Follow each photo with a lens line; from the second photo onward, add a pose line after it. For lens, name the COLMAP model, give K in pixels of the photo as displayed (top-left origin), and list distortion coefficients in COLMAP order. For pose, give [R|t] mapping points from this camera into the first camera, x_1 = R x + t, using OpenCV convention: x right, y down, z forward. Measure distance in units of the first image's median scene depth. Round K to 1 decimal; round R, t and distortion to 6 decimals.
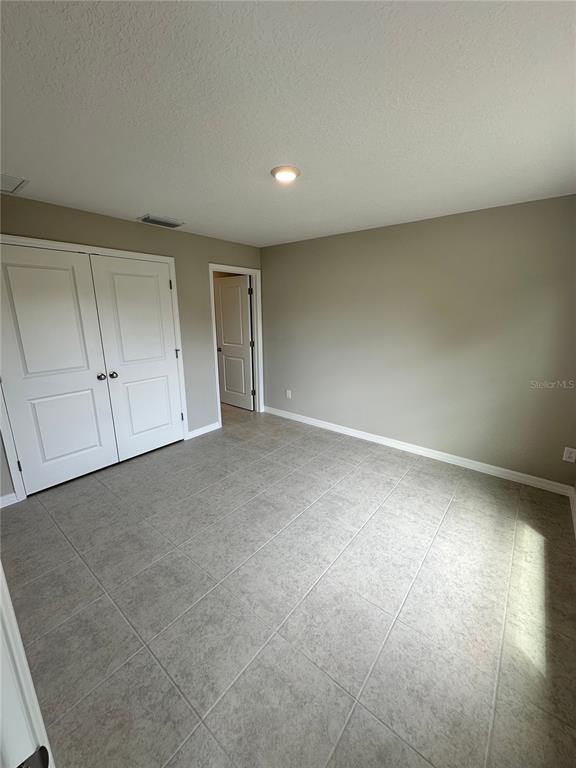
lens RADIAL K [[306.8, 0, 288.4], [0, 306.8, 382.8], [0, 0, 1]] dist [-0.003585, -0.000226]
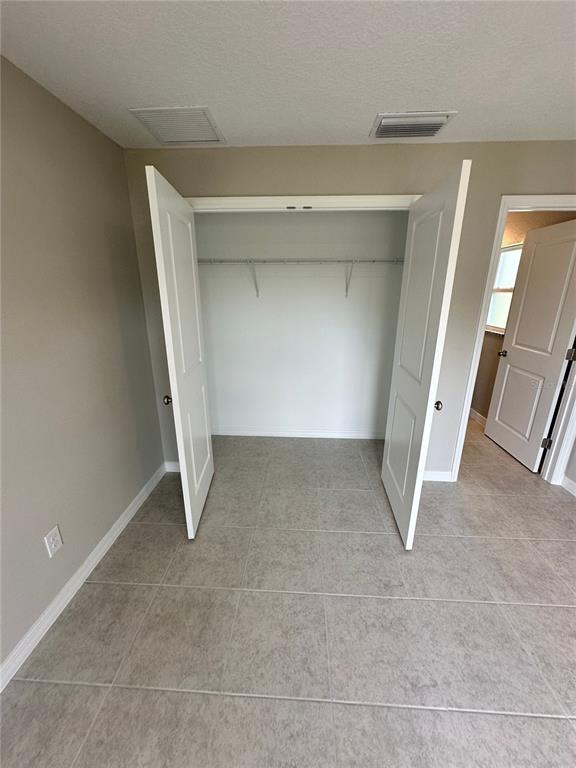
lens RADIAL K [[306.8, 0, 288.0], [0, 306.8, 383.8], [0, 0, 1]] dist [-0.003585, -0.000226]
pose [[0.586949, 0.241381, -0.772804, 0.011774], [-0.194067, 0.968641, 0.155154, -0.086272], [0.786021, 0.058909, 0.615387, 0.412101]]
